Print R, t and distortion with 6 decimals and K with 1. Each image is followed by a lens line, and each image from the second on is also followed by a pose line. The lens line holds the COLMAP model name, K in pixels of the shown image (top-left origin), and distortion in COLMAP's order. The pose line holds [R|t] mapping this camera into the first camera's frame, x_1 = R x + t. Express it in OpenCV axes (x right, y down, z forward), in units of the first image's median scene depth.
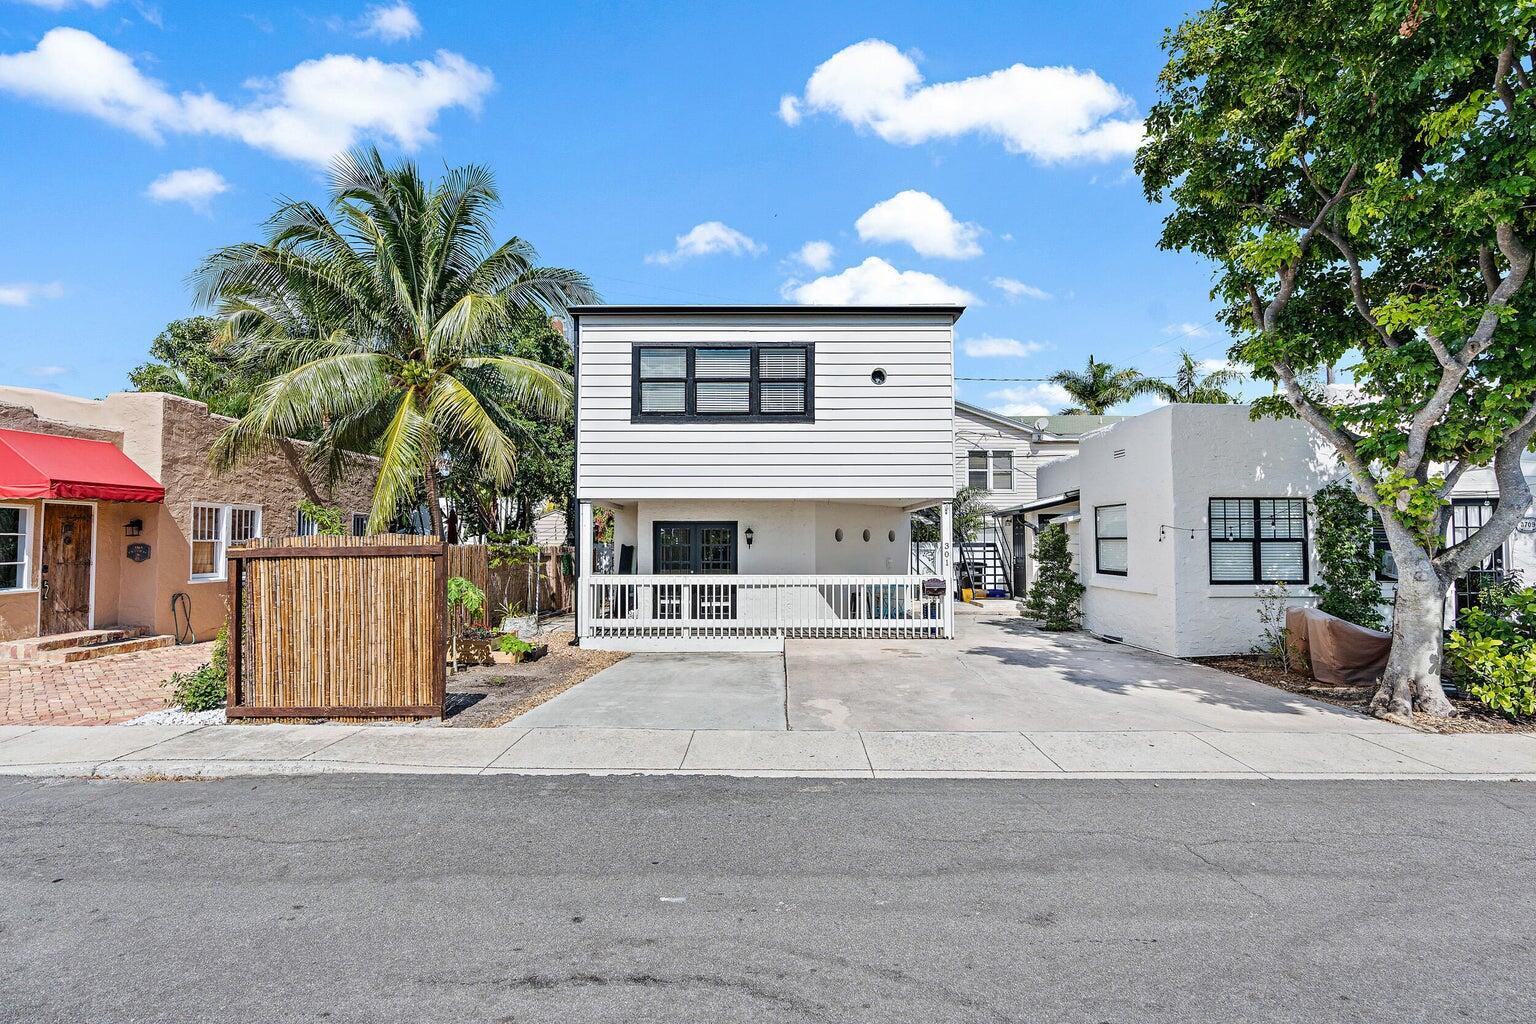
lens RADIAL K [[722.5, 0, 759.6], [0, 722.5, 518.4], [0, 0, 1]] dist [0.000139, 0.000480]
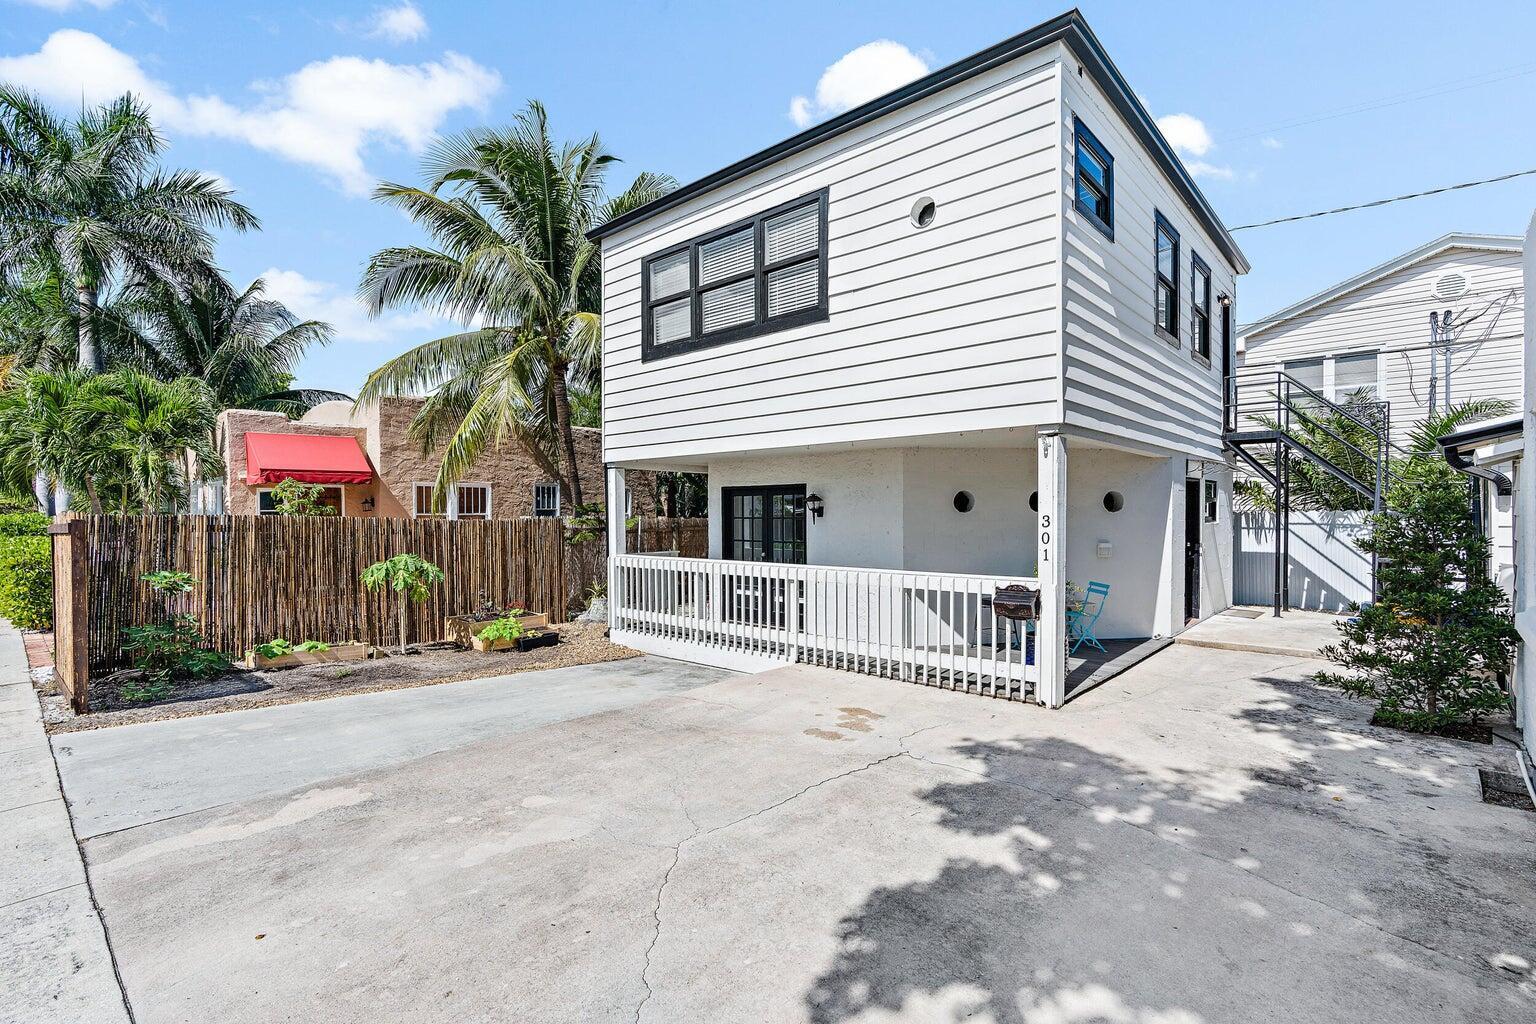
lens RADIAL K [[722.5, 0, 771.9], [0, 722.5, 524.3], [0, 0, 1]] dist [0.000139, 0.000480]
pose [[0.742622, 0.006628, -0.669678, 0.482644], [0.027880, 0.998778, 0.040803, 0.015561], [0.669131, -0.048972, 0.741529, 0.539597]]
